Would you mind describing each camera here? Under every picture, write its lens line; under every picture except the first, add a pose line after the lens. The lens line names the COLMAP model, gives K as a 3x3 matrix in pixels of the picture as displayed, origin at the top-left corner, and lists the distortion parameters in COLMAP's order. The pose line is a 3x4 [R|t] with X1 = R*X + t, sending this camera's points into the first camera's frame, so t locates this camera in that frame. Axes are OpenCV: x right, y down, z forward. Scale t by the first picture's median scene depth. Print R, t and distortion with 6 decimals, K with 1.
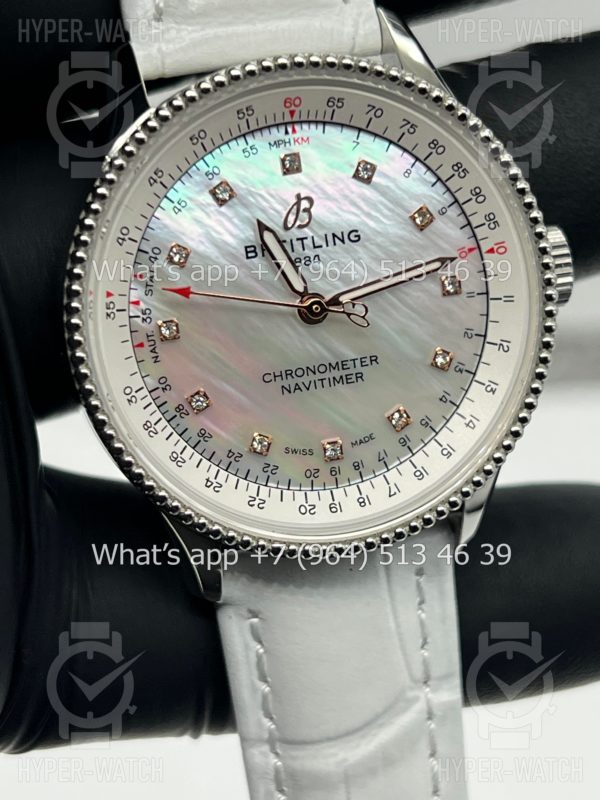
lens RADIAL K [[1906.5, 0, 294.9], [0, 1906.5, 438.5], [0, 0, 1]] dist [0.021510, 0.000000]
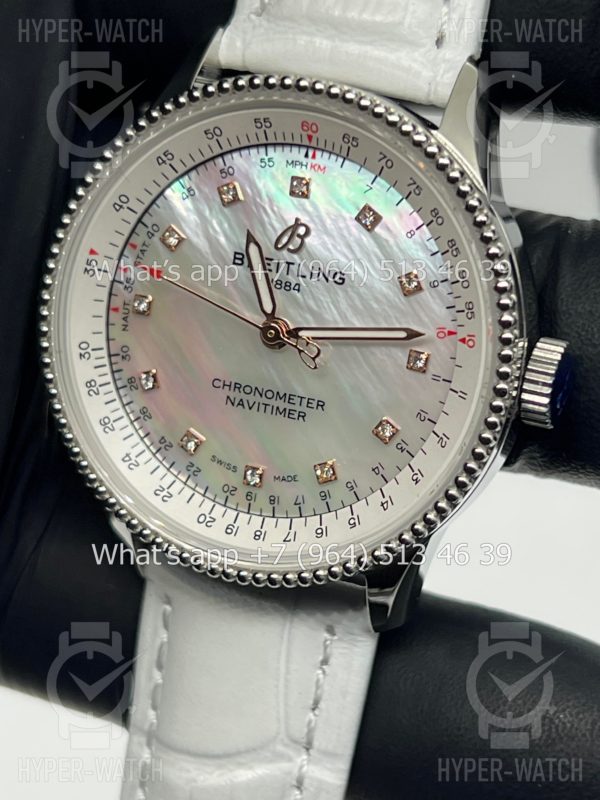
lens RADIAL K [[1906.5, 0, 308.4], [0, 1906.5, 420.8], [0, 0, 1]] dist [0.021510, 0.000000]
pose [[0.795413, 0.353592, -0.492230, 0.522225], [-0.345741, 0.931783, 0.110649, -0.140451], [0.497776, 0.082173, 0.863404, 0.160920]]
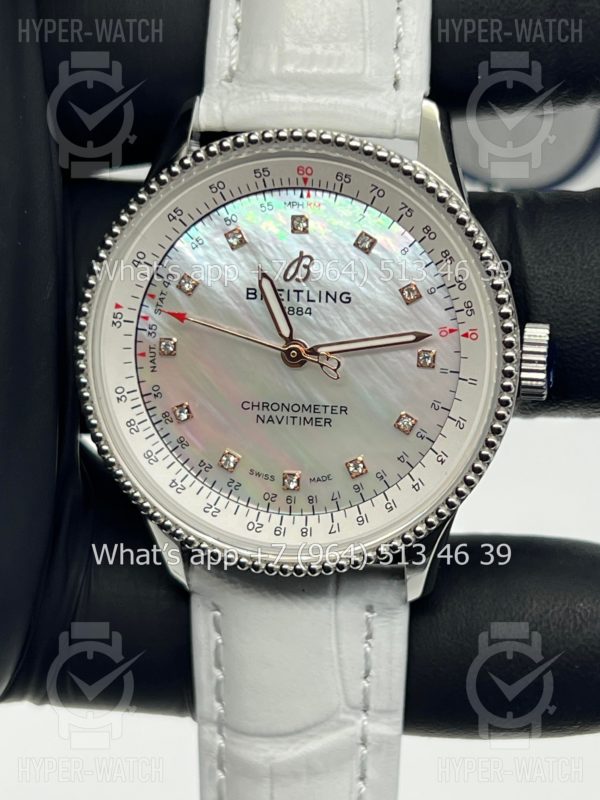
lens RADIAL K [[1906.5, 0, 296.7], [0, 1906.5, 398.6], [0, 0, 1]] dist [0.021510, 0.000000]
pose [[0.911862, 0.209702, -0.352891, 0.410537], [-0.214827, 0.976330, 0.025066, -0.070364], [0.349795, 0.052954, 0.935329, -0.047918]]
